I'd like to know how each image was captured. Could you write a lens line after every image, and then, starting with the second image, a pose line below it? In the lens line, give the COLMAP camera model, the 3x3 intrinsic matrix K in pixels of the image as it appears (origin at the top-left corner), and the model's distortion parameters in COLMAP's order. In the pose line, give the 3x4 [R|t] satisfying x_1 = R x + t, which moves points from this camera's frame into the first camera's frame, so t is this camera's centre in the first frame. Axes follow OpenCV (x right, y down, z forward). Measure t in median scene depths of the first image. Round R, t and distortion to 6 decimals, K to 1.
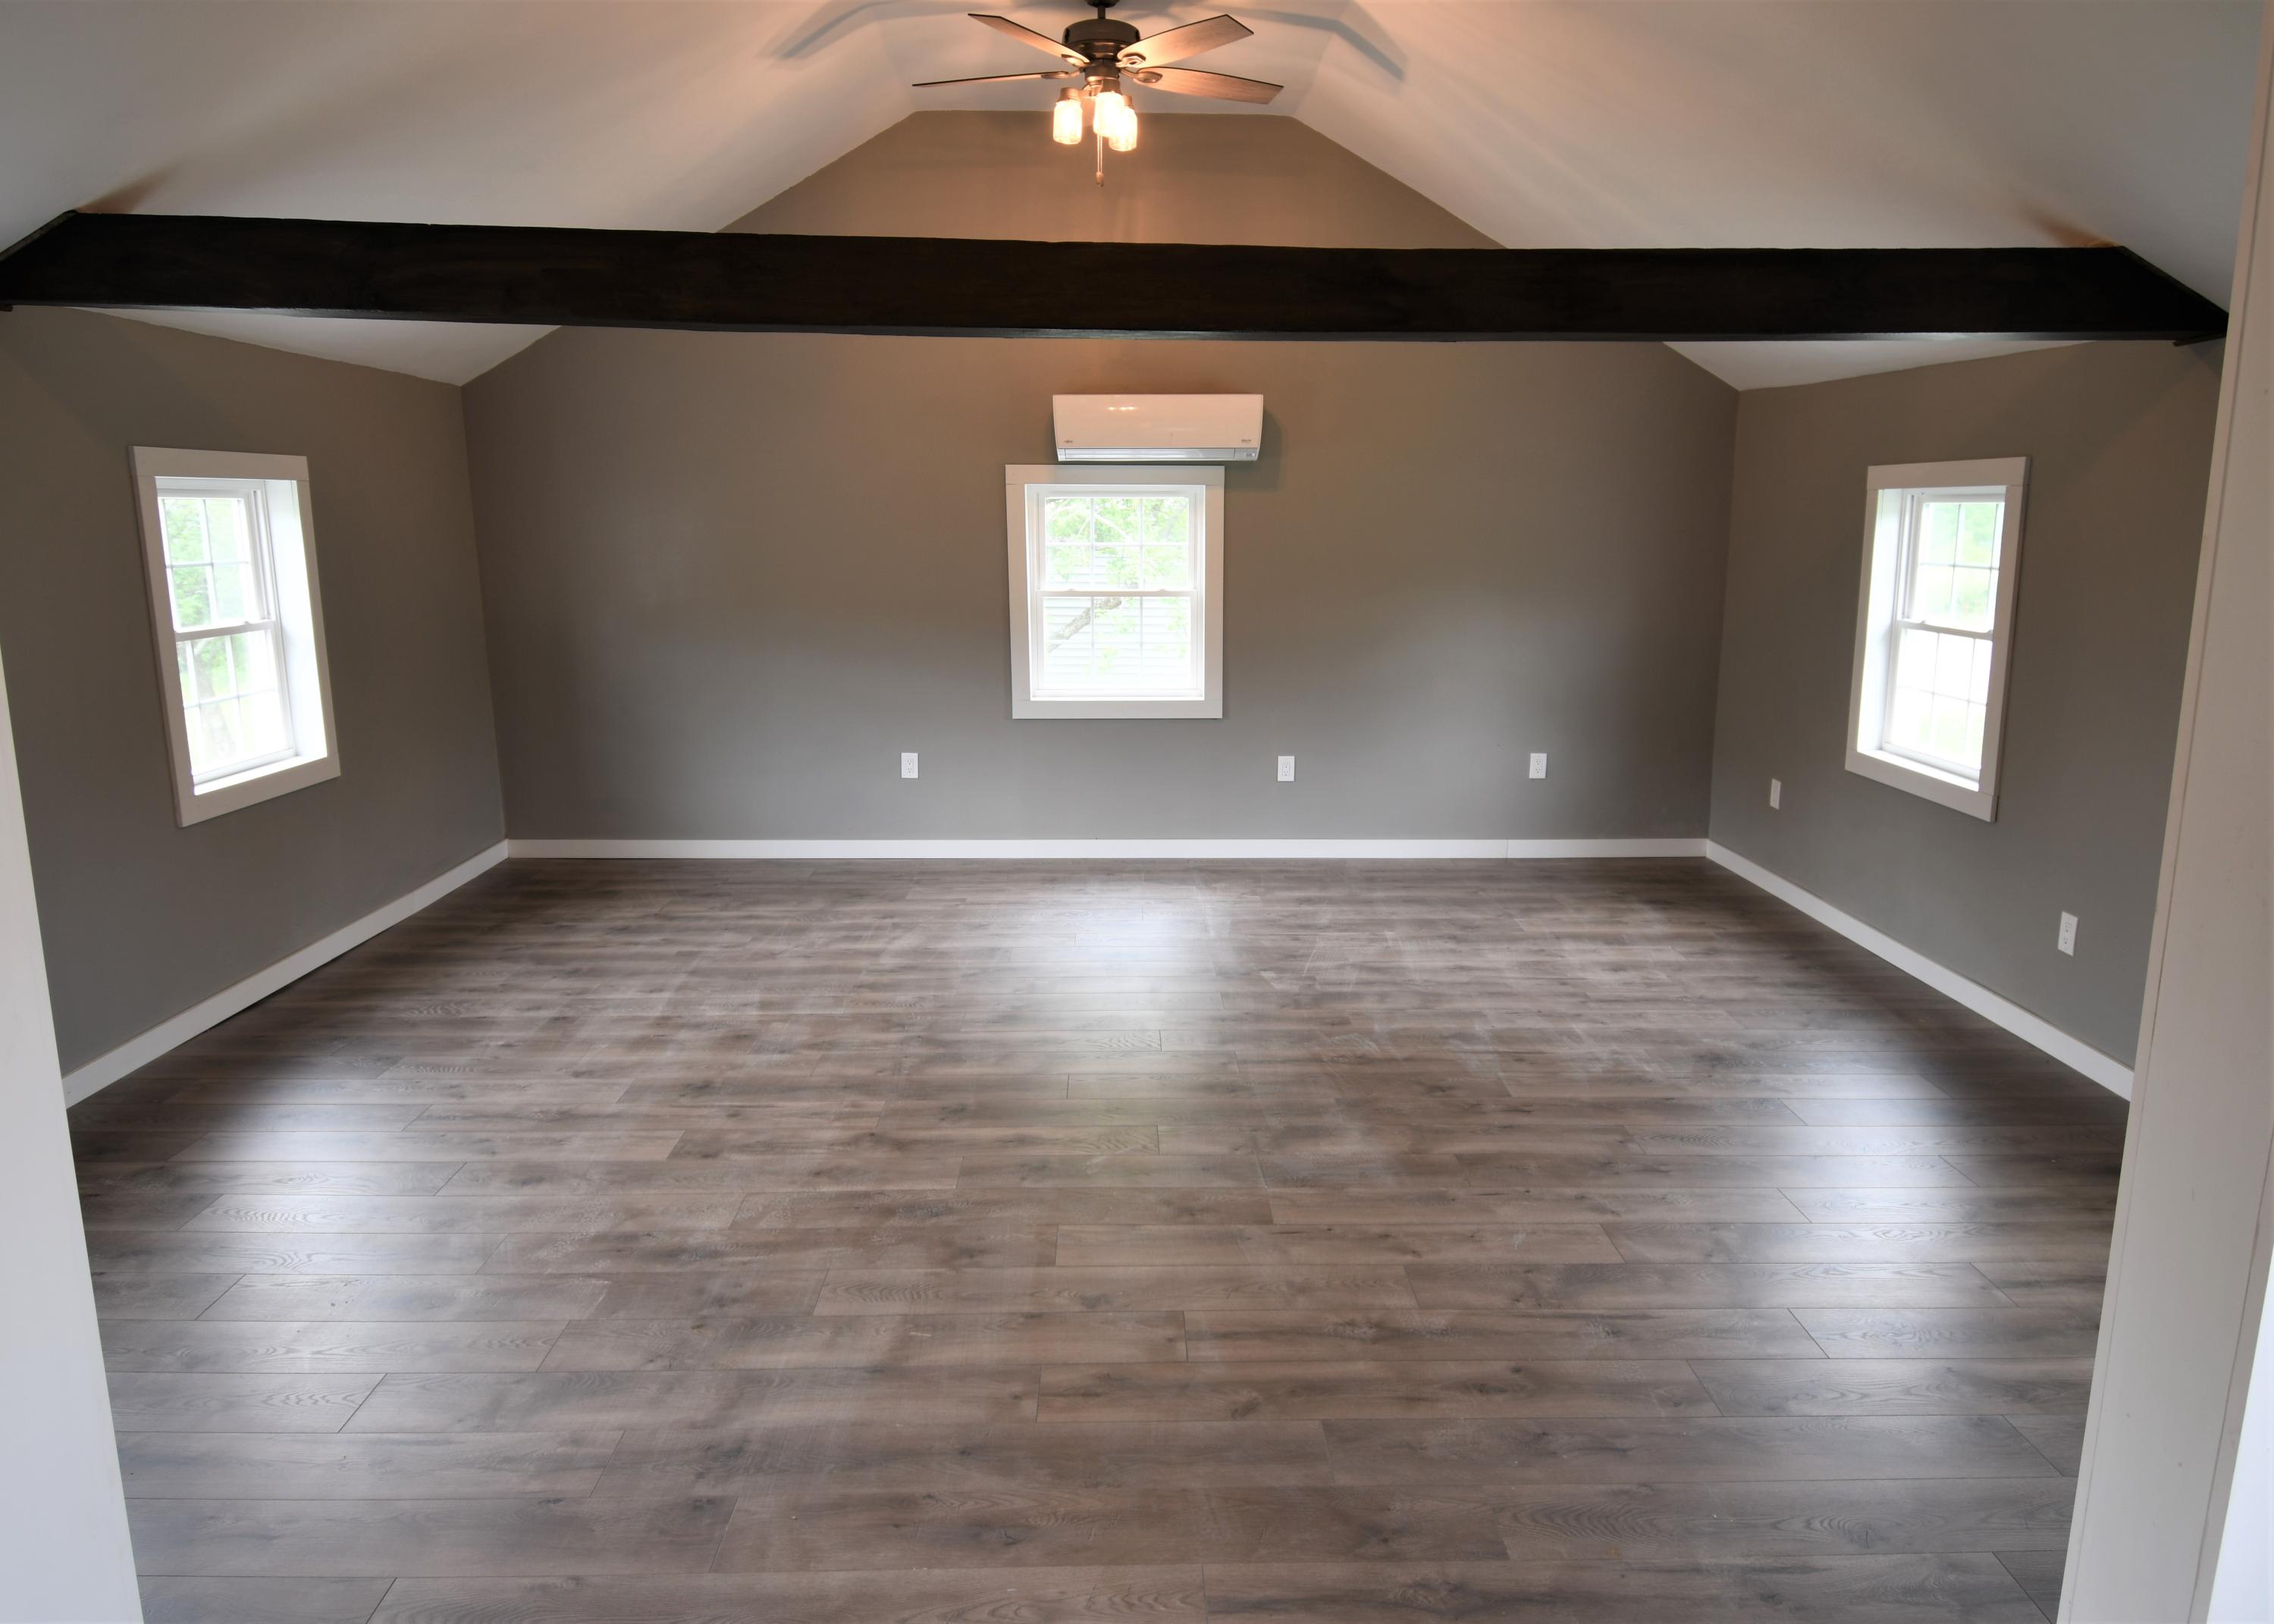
lens RADIAL K [[1476.9, 0, 1127.5], [0, 1476.9, 819.6], [0, 0, 1]] dist [0.001621, 0.000384]
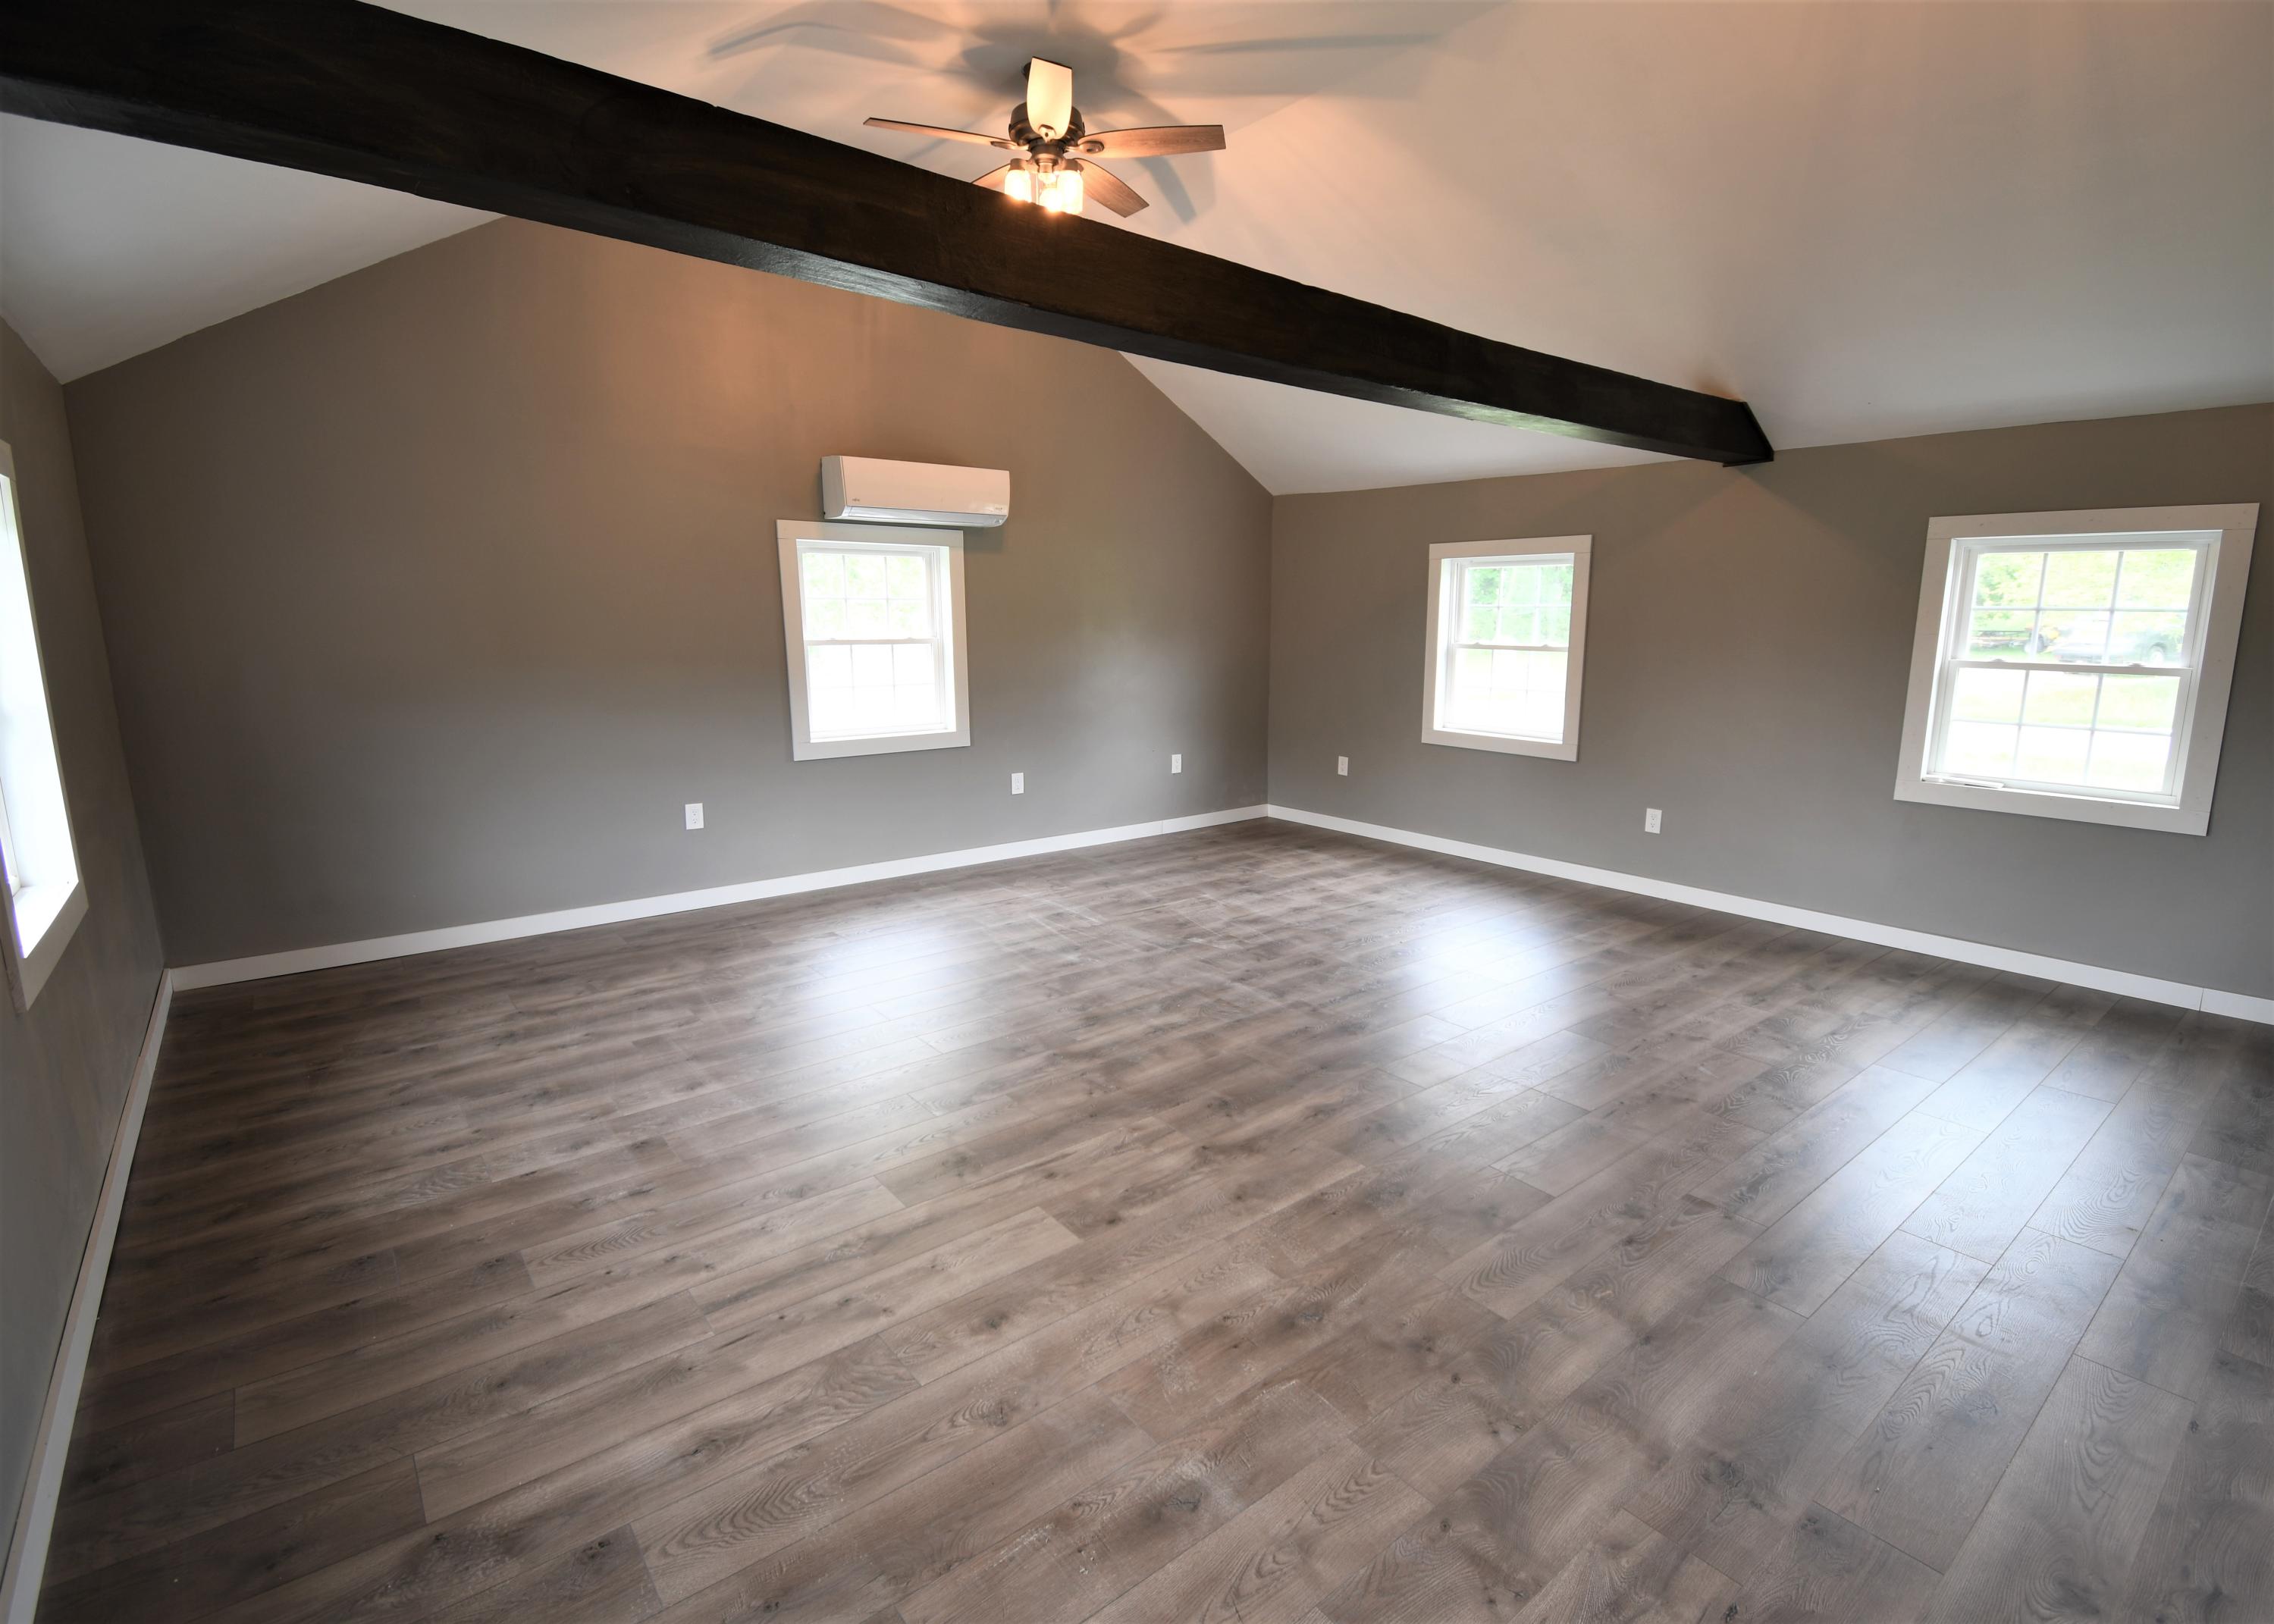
lens RADIAL K [[1067.1, 0, 1137.0], [0, 1067.1, 812.0], [0, 0, 1]] dist [0.002991, -0.000600]
pose [[0.793190, -0.111821, 0.598619, -0.496185], [0.122015, 0.992246, 0.023675, -0.029014], [-0.596625, 0.054262, 0.800684, 0.348592]]
